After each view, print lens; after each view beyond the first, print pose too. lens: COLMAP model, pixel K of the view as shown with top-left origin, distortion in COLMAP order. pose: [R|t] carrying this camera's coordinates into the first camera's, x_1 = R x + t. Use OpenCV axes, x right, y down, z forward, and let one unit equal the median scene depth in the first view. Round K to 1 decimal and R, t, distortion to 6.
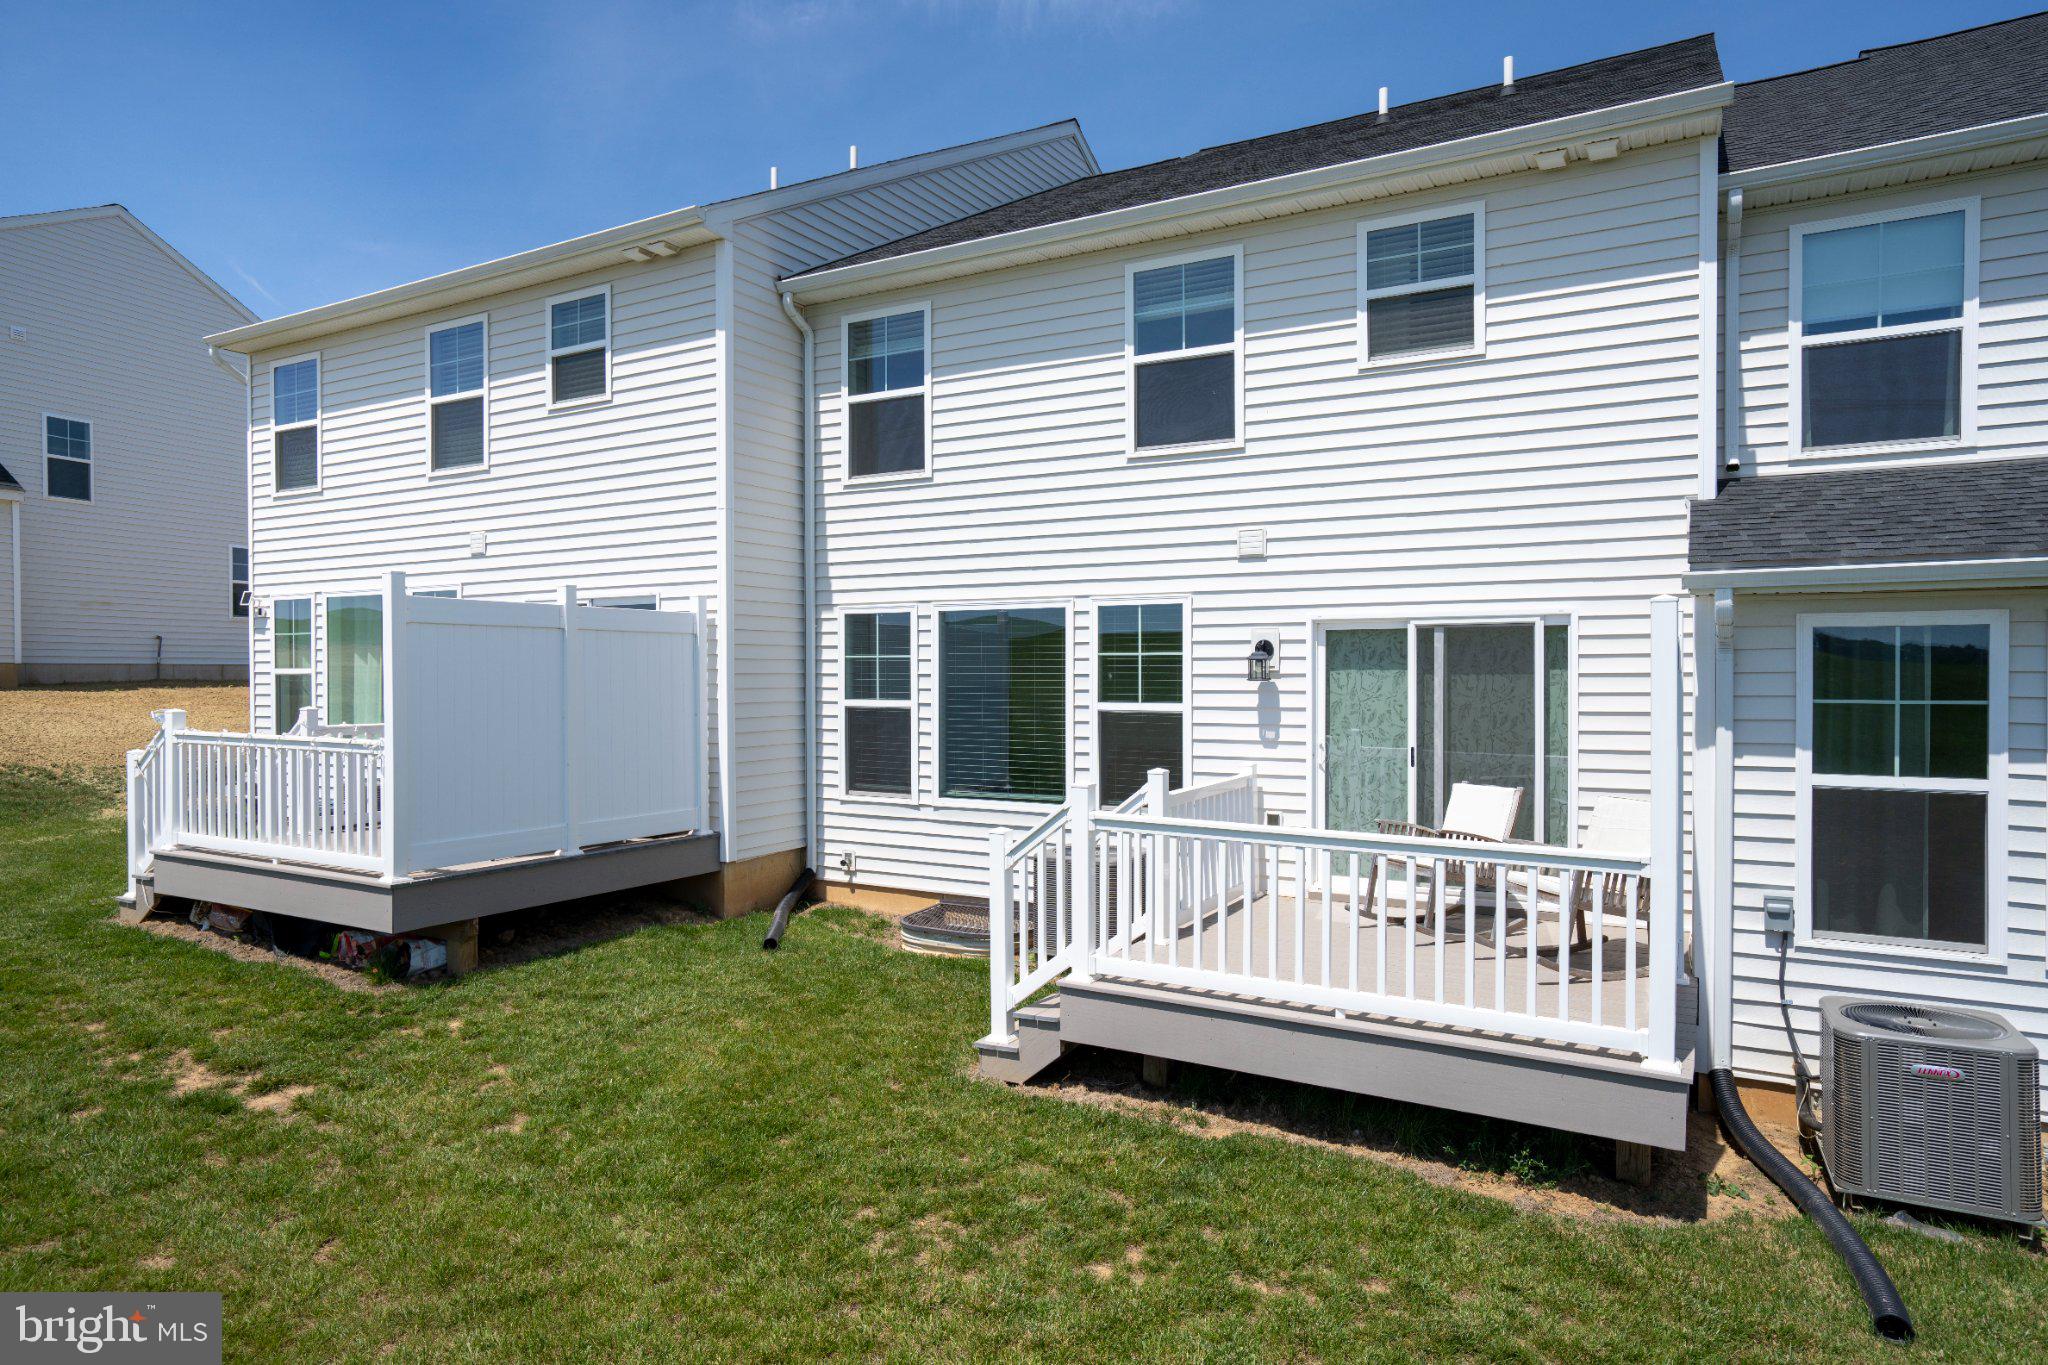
lens RADIAL K [[1217.6, 0, 1020.5], [0, 1217.6, 671.5], [0, 0, 1]] dist [-0.011276, 0.013905]
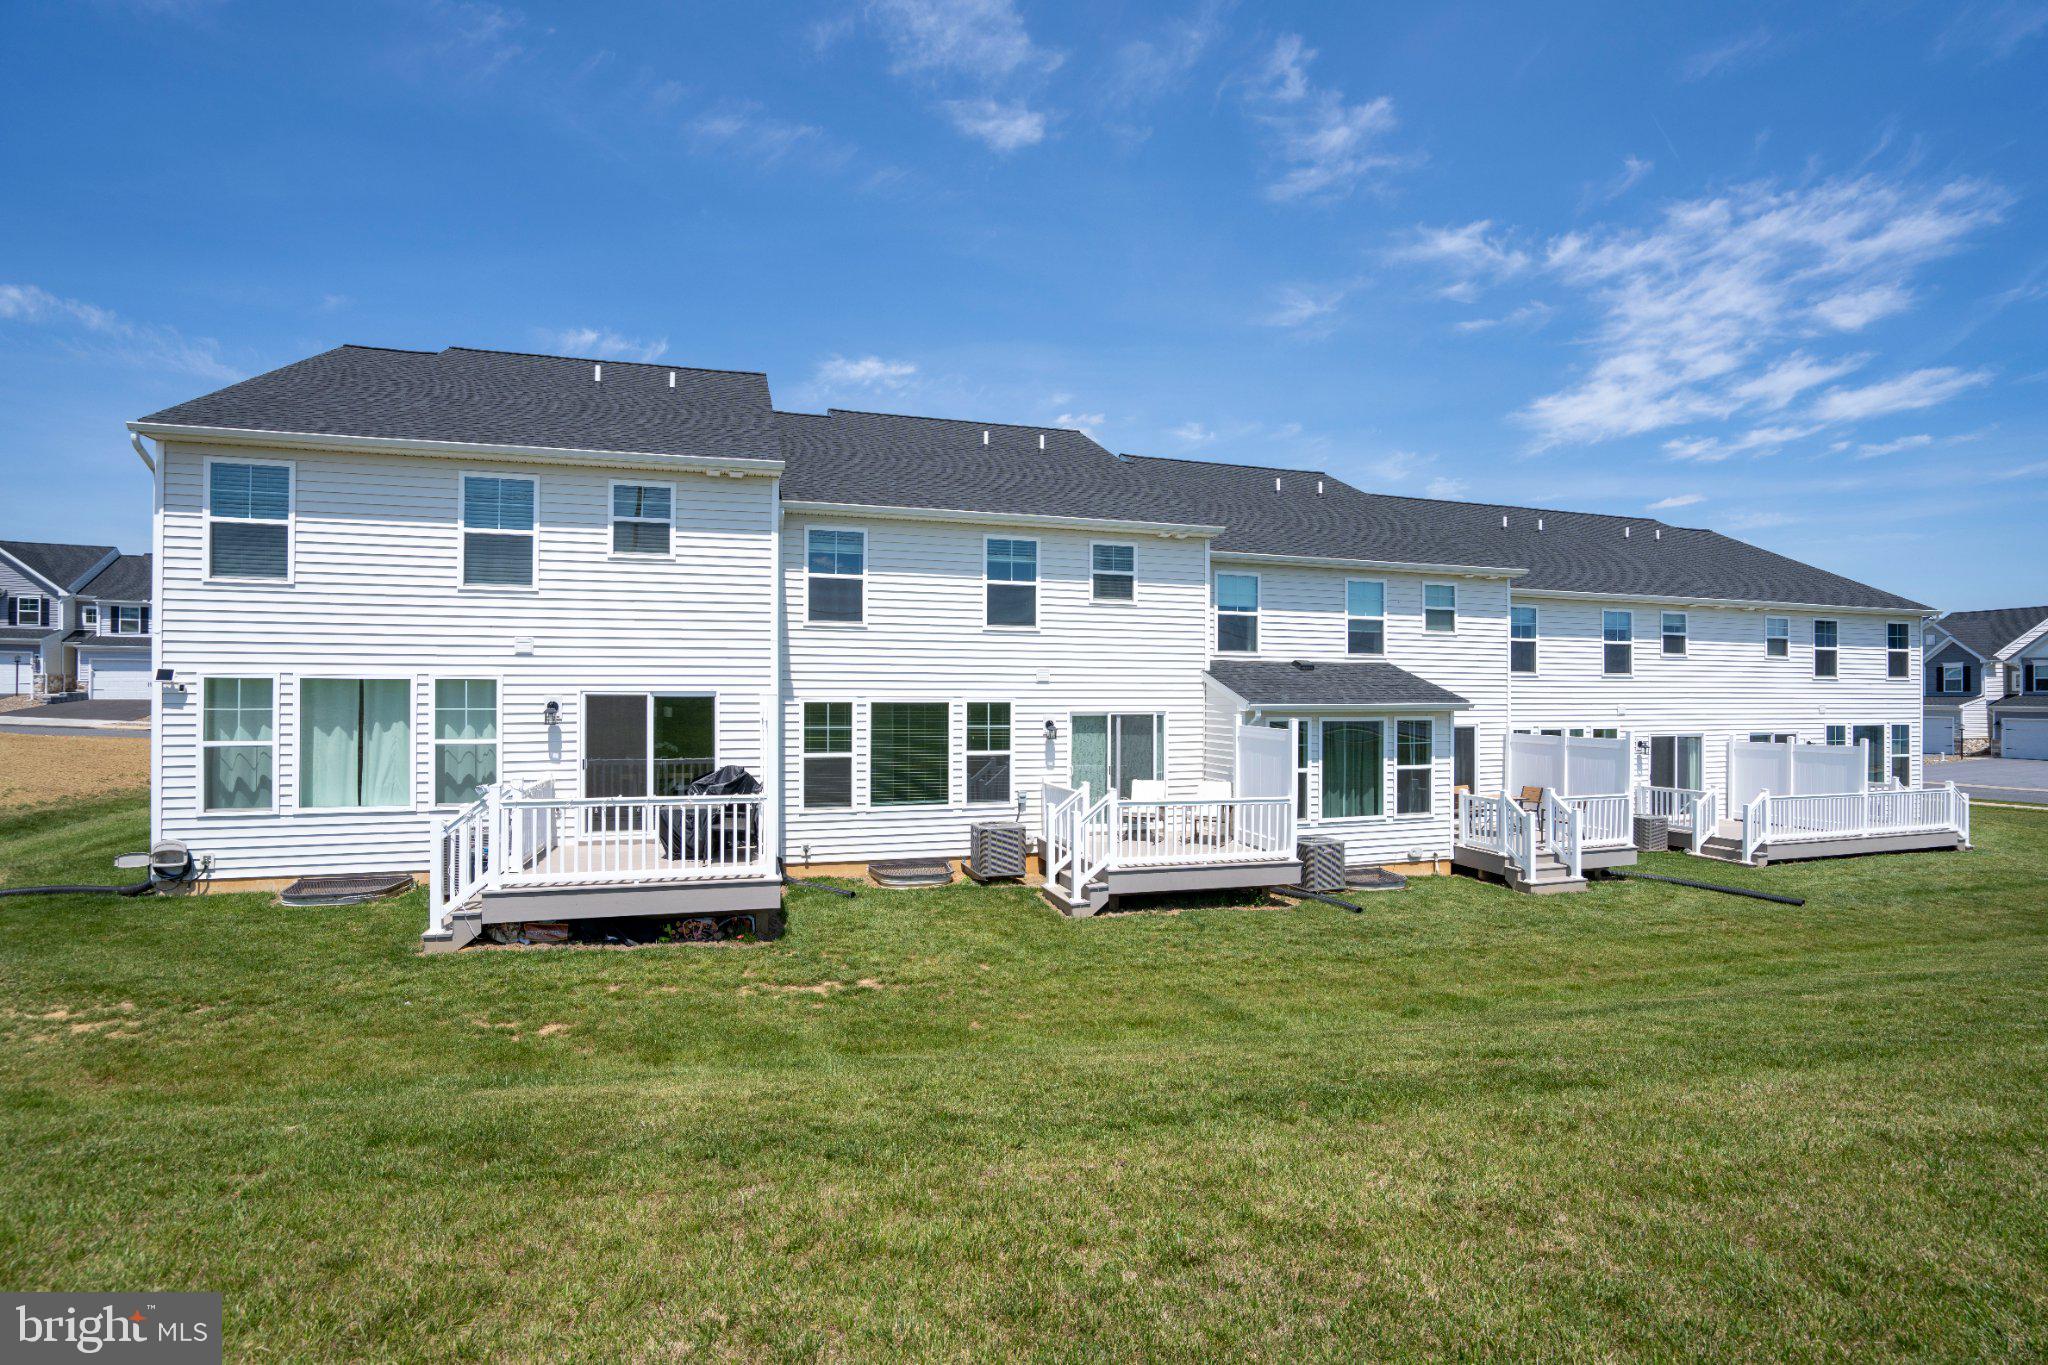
lens RADIAL K [[947.4, 0, 1027.8], [0, 947.4, 686.2], [0, 0, 1]] dist [-0.059334, 0.021154]
pose [[0.678768, 0.009582, 0.734291, -1.077624], [-0.005358, 0.999953, -0.008096, -0.073191], [-0.734334, 0.001561, 0.678787, -0.126817]]
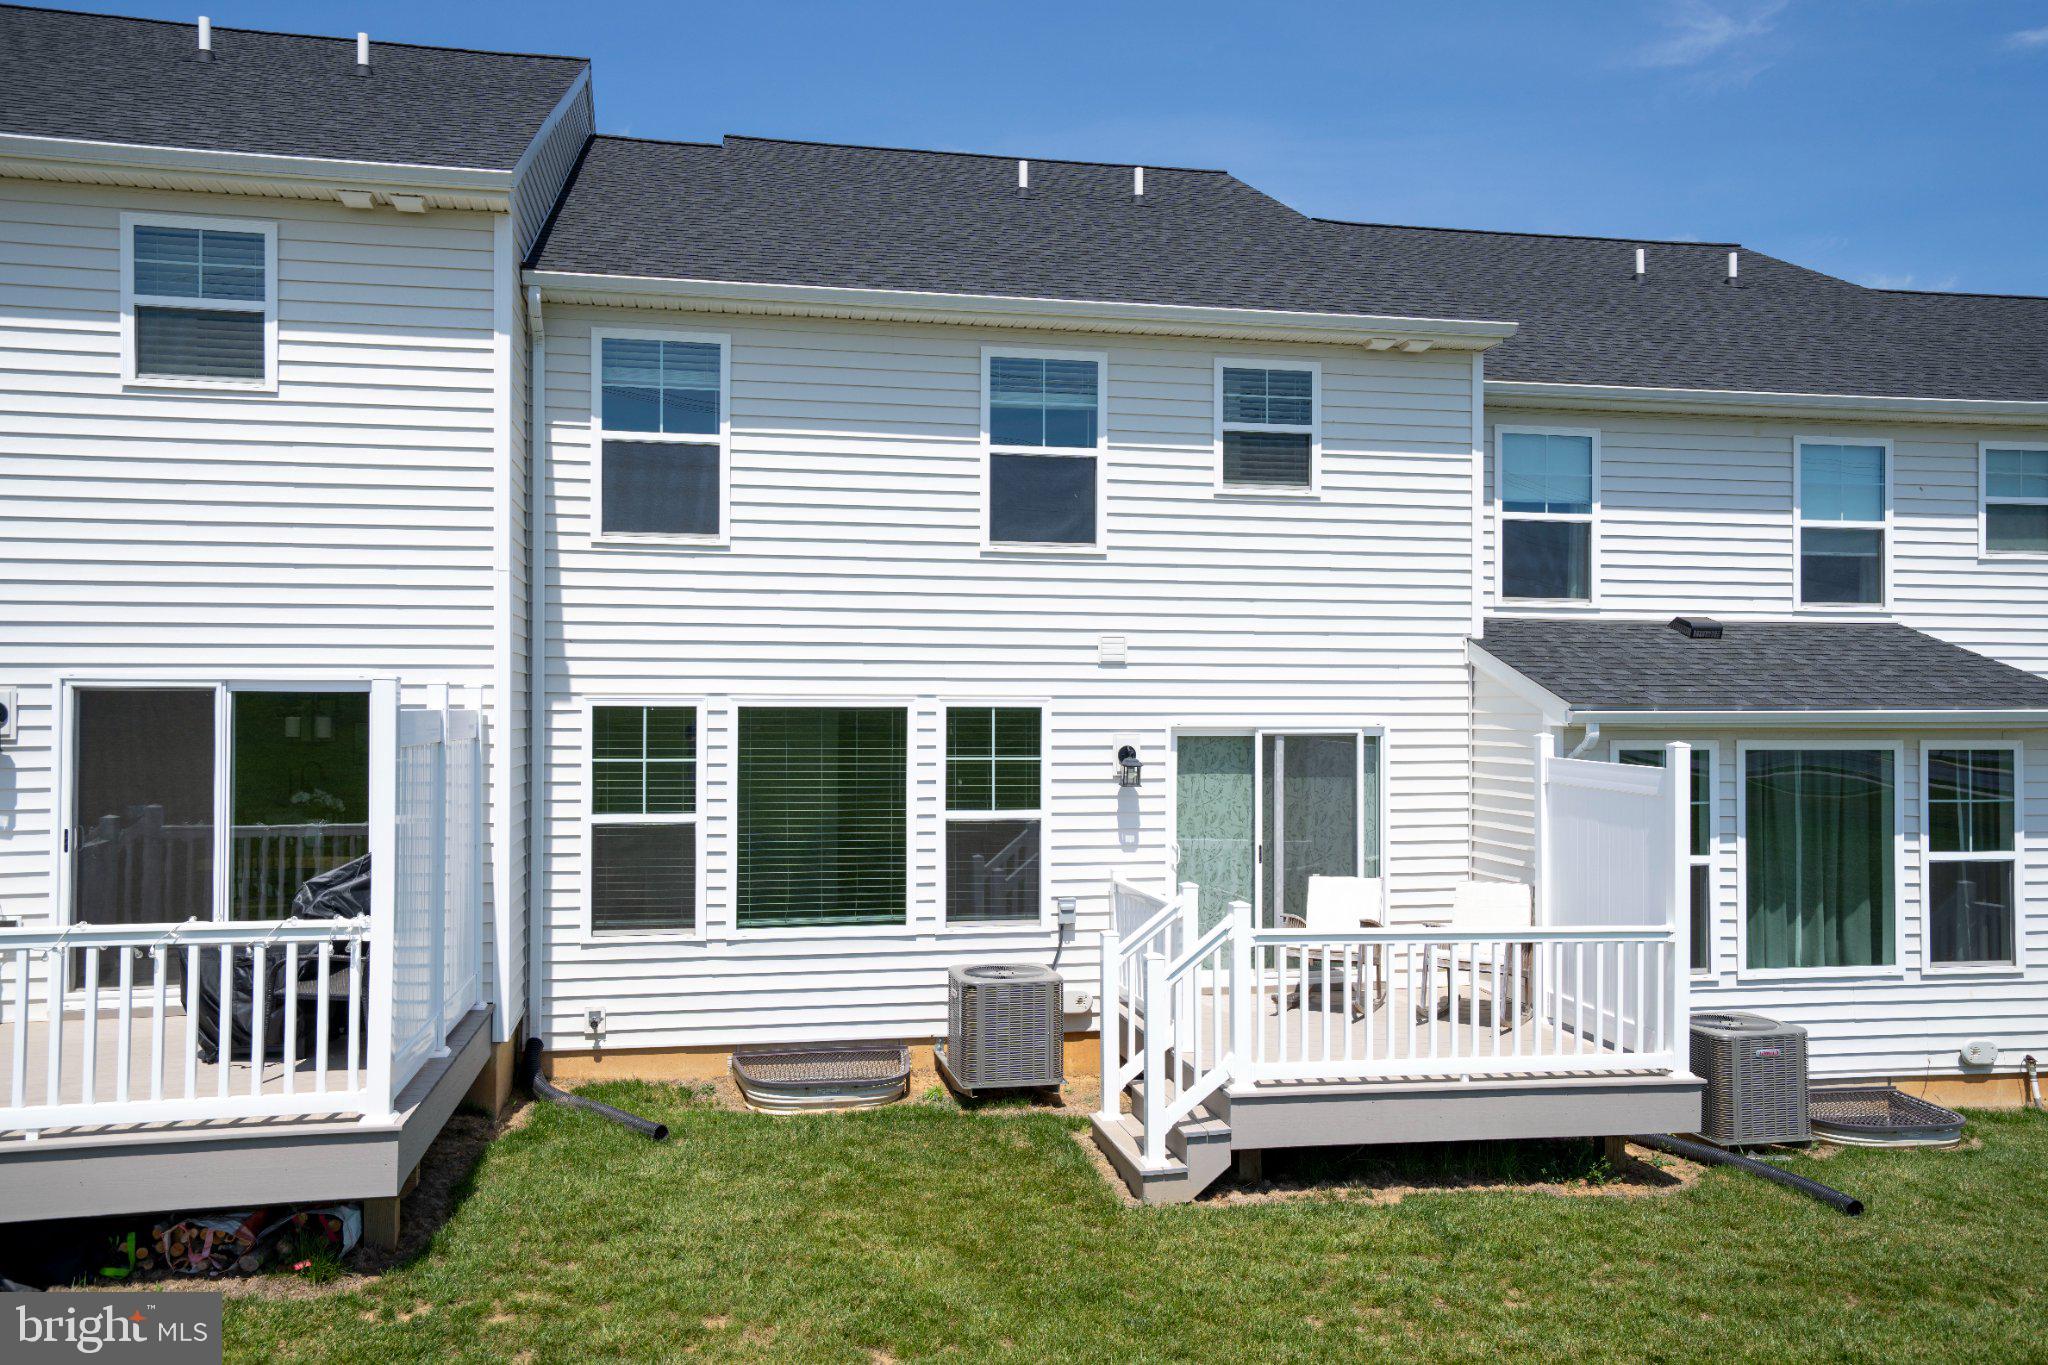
lens RADIAL K [[1582.1, 0, 1028.0], [0, 1582.1, 681.3], [0, 0, 1]] dist [0.021348, 0.033901]
pose [[0.753786, 0.014063, 0.656969, -0.733274], [-0.004571, 0.999859, -0.016159, -0.057918], [-0.657104, 0.009177, 0.753744, 0.056168]]
